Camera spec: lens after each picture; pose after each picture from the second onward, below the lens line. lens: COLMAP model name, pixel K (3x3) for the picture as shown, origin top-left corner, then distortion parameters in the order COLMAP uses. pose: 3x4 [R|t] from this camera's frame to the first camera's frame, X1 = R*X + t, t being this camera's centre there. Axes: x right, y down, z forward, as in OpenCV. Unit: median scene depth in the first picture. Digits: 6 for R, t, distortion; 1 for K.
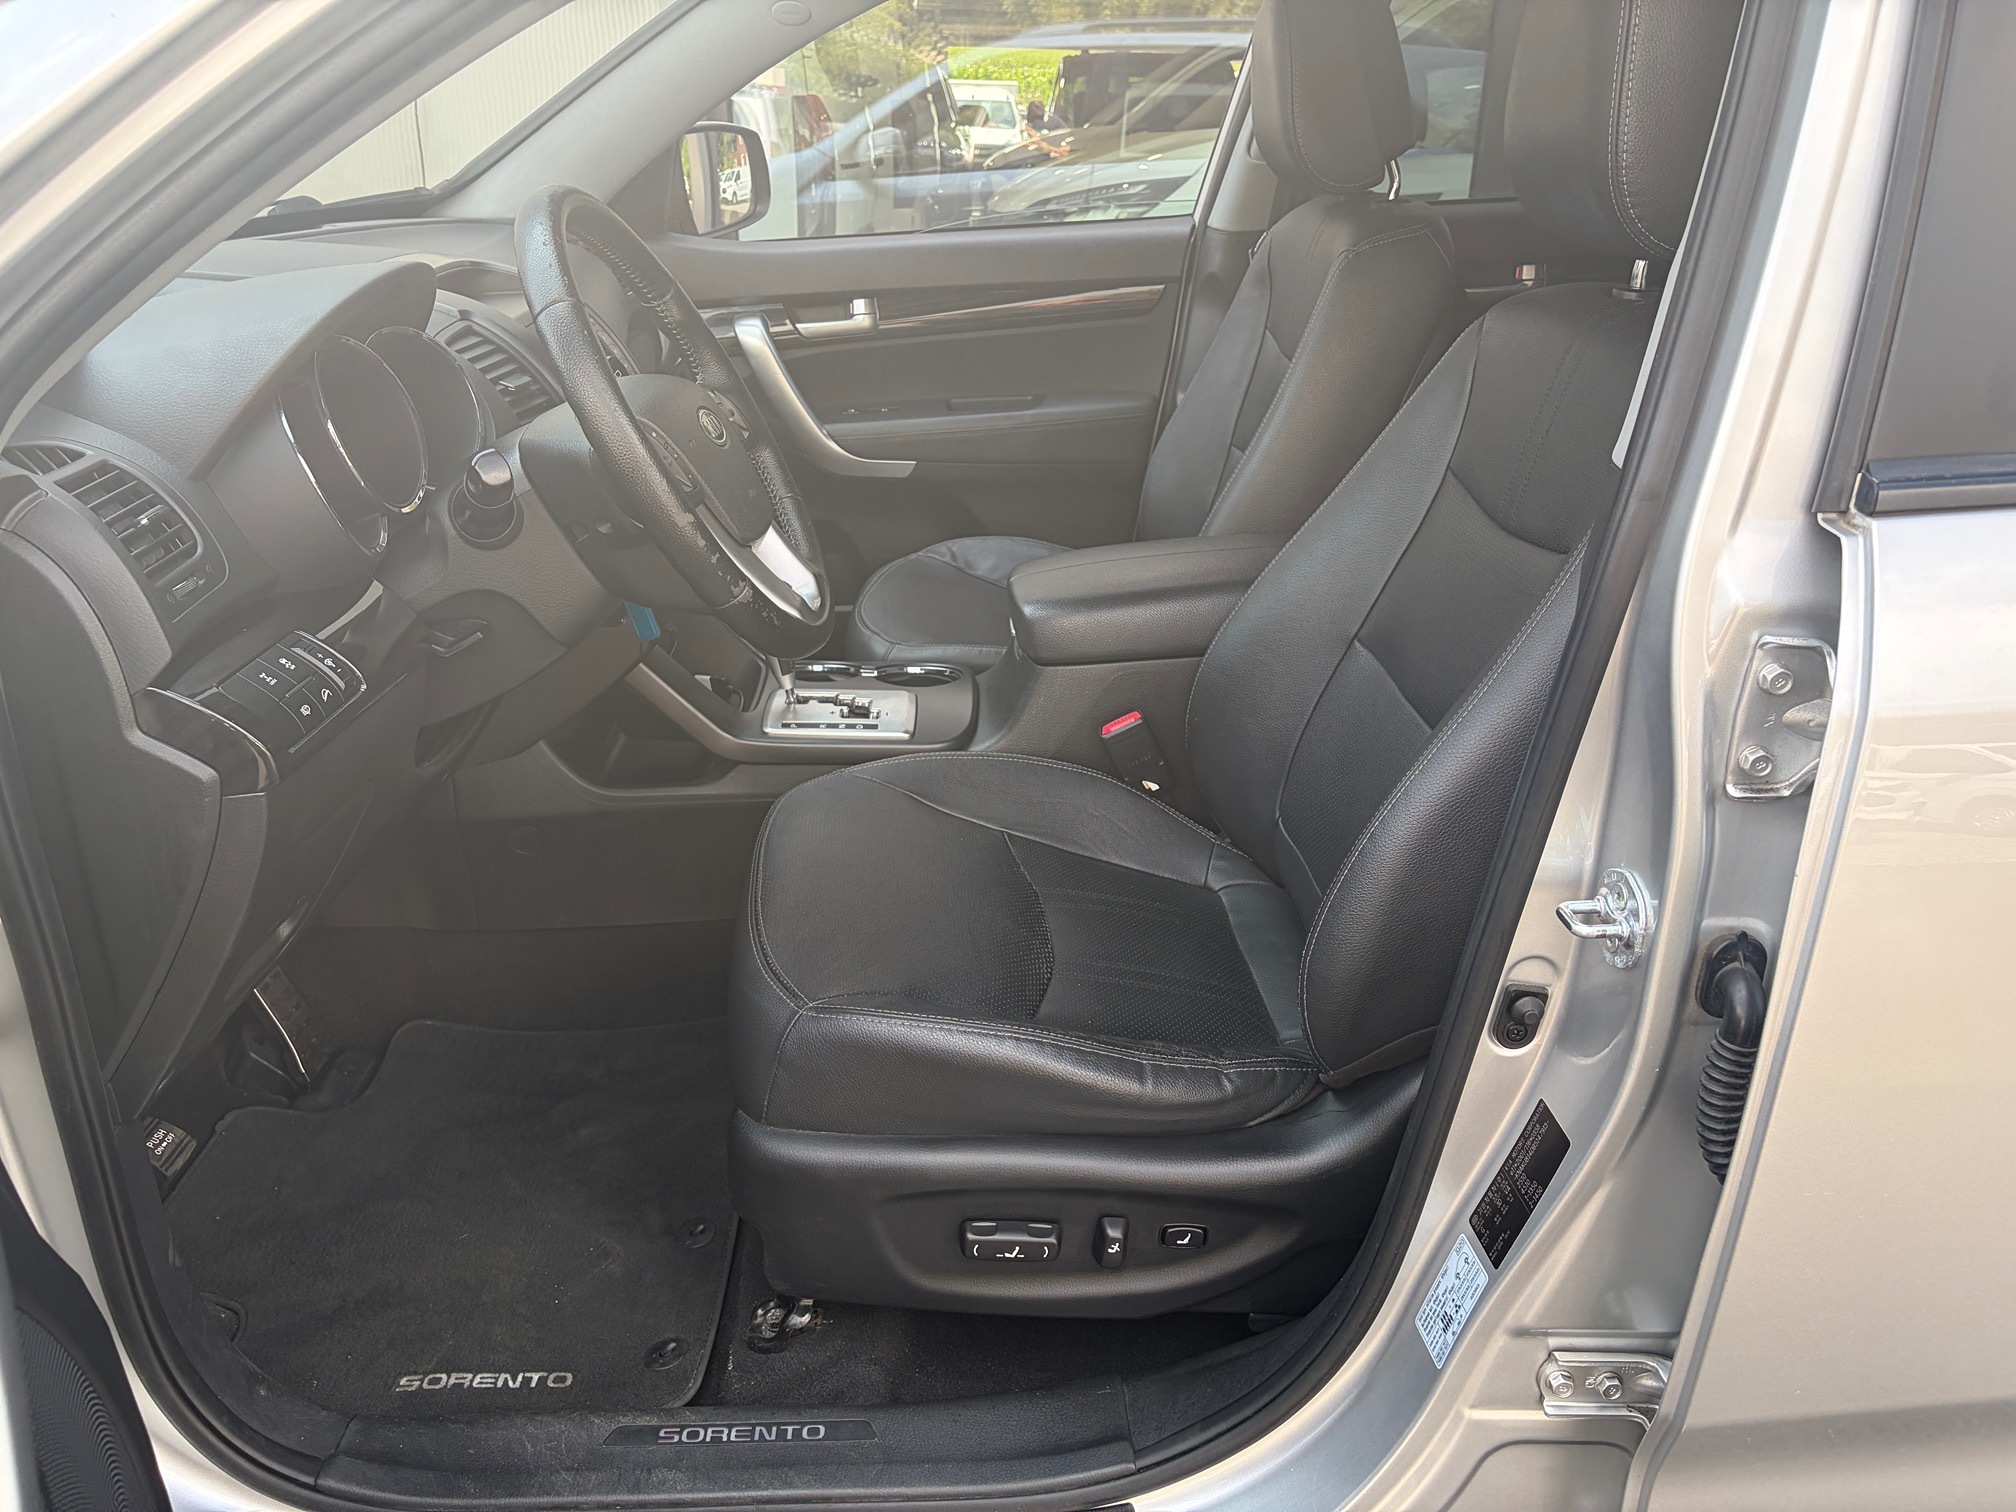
lens RADIAL K [[1562.8, 0, 1016.6], [0, 1562.8, 787.1], [0, 0, 1]] dist [0.008785, 0.004945]
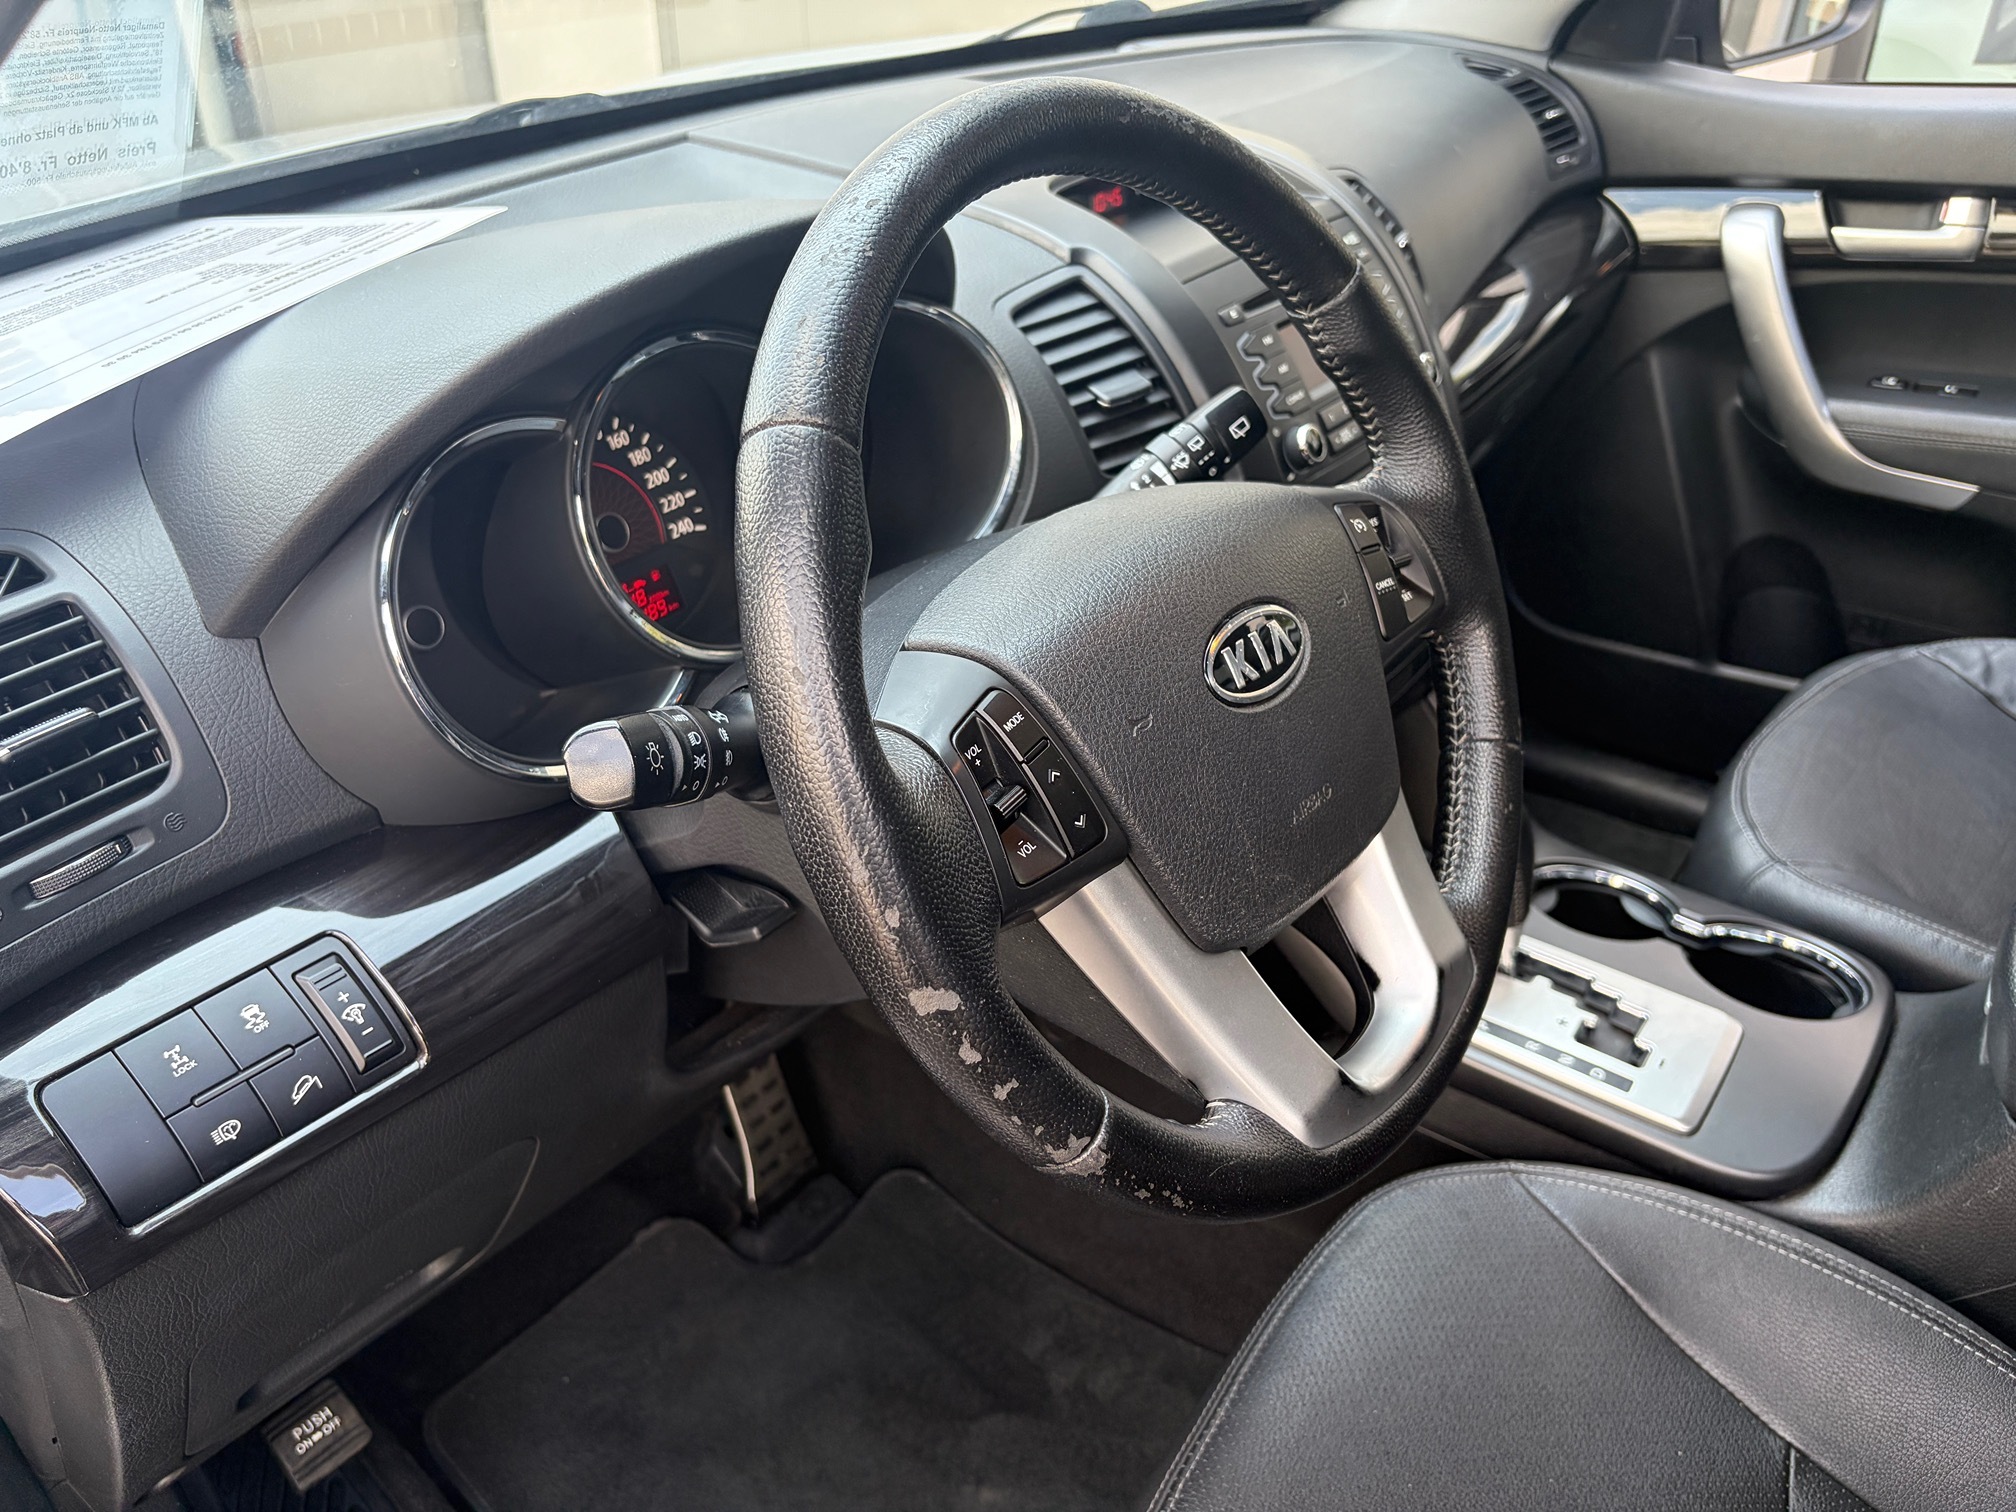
lens RADIAL K [[1562.8, 0, 1016.6], [0, 1562.8, 787.1], [0, 0, 1]] dist [0.008785, 0.004945]
pose [[0.785526, 0.306089, -0.537828, 0.003332], [-0.227597, 0.951091, 0.208867, -0.198598], [0.575455, -0.041663, 0.816771, 0.433716]]
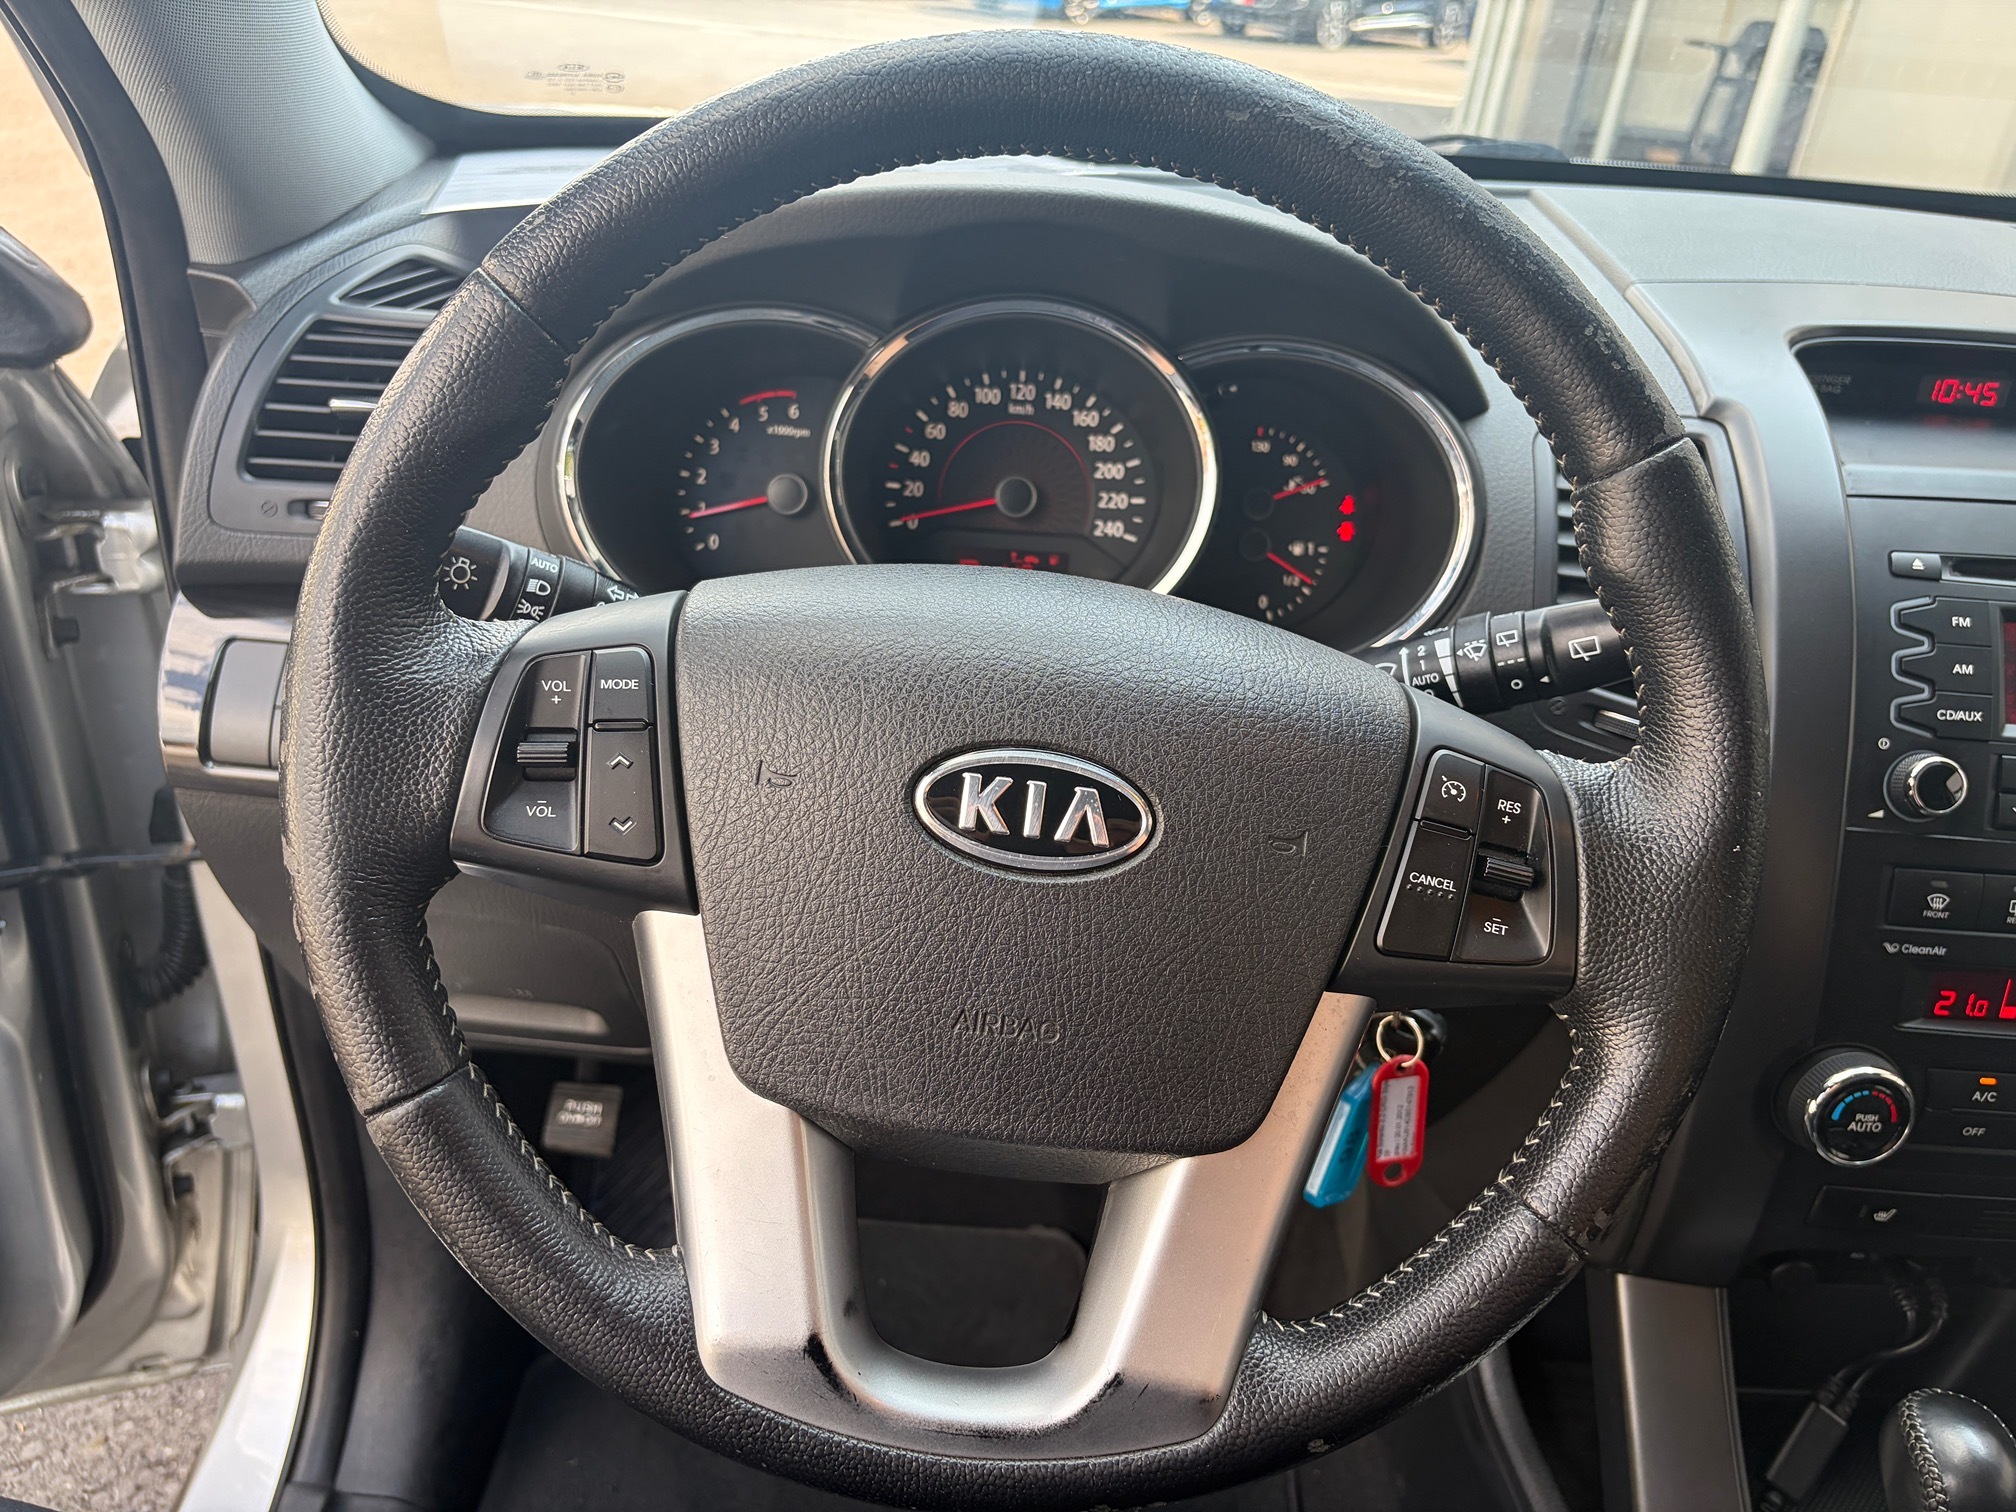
lens RADIAL K [[1546.4, 0, 1019.0], [0, 1546.4, 767.1], [0, 0, 1]] dist [0.077055, -0.082788]
pose [[-0.032657, 0.474341, -0.879735, 0.068504], [-0.474751, 0.767204, 0.431289, -0.277781], [0.879514, 0.431740, 0.200139, 0.682506]]
